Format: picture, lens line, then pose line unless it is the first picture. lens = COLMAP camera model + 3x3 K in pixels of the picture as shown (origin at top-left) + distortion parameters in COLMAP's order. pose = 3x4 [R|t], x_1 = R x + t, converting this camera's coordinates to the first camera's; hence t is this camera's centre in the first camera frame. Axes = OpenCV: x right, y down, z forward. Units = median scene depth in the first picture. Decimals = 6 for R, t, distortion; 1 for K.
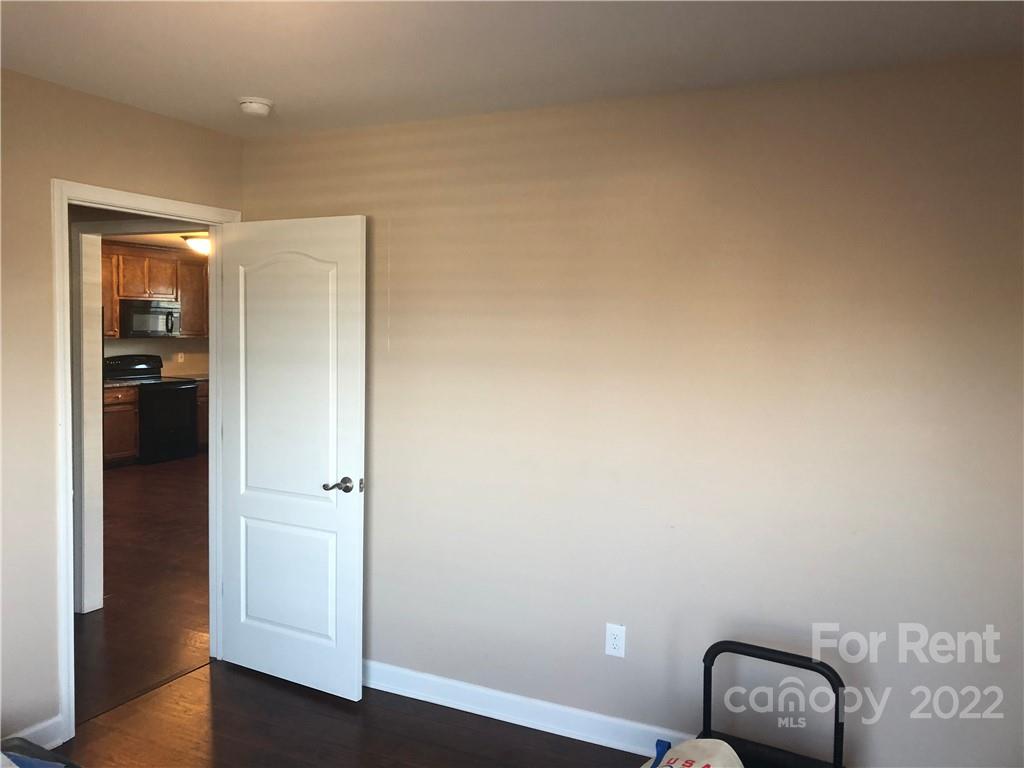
lens RADIAL K [[830.8, 0, 512.0], [0, 830.8, 384.0], [0, 0, 1]] dist [0.022962, -0.011977]
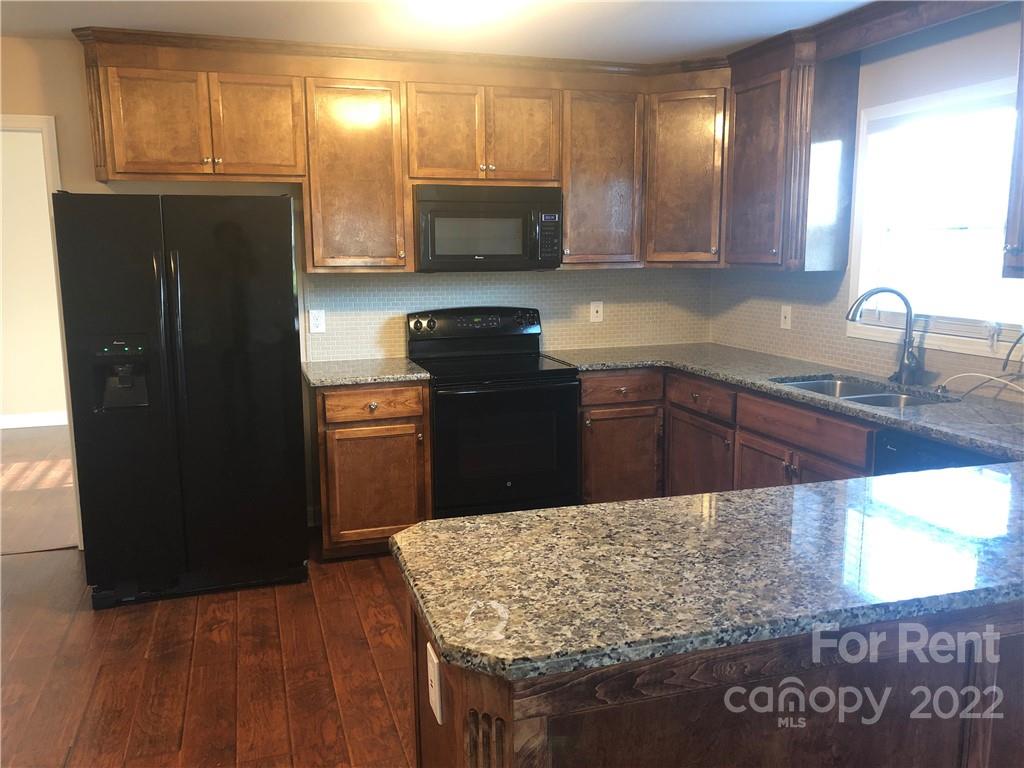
lens RADIAL K [[830.8, 0, 512.0], [0, 830.8, 384.0], [0, 0, 1]] dist [0.022962, -0.011977]
pose [[0.704191, 0.080704, -0.705409, -0.104809], [-0.026151, 0.995793, 0.087821, -0.034489], [0.709529, -0.043396, 0.703339, 0.700463]]
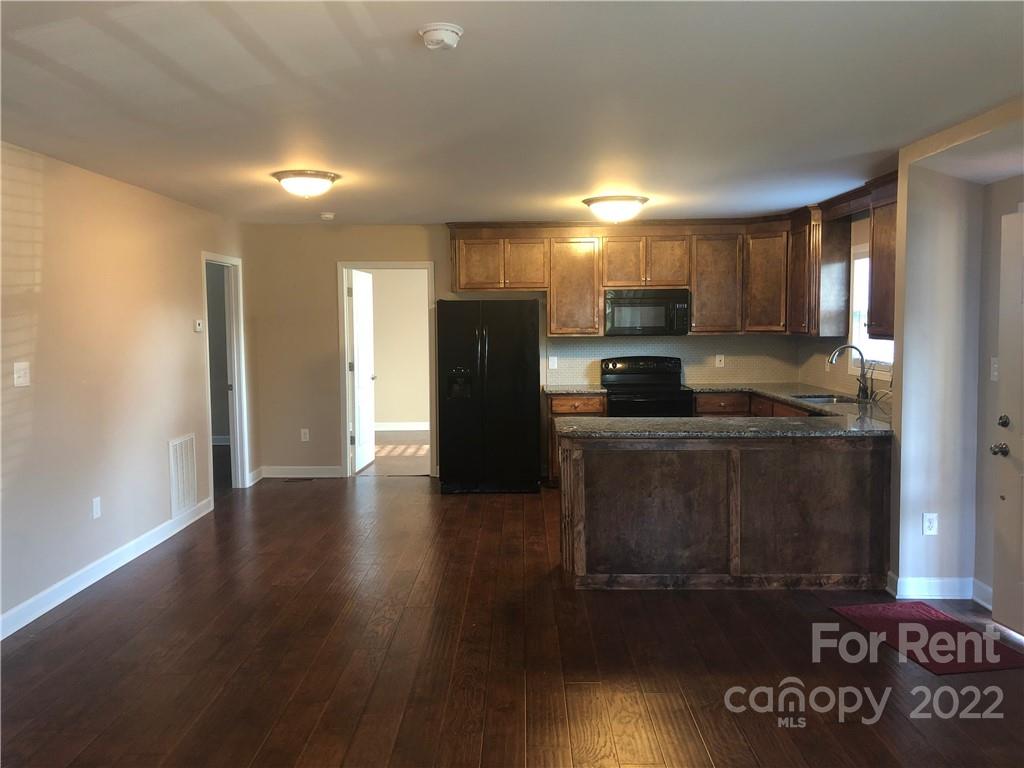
lens RADIAL K [[830.8, 0, 512.0], [0, 830.8, 384.0], [0, 0, 1]] dist [0.022962, -0.011977]
pose [[0.441718, 0.033999, -0.896509, 0.236821], [-0.045049, 0.998862, 0.015684, -0.015494], [0.896022, 0.033459, 0.442747, 0.535868]]
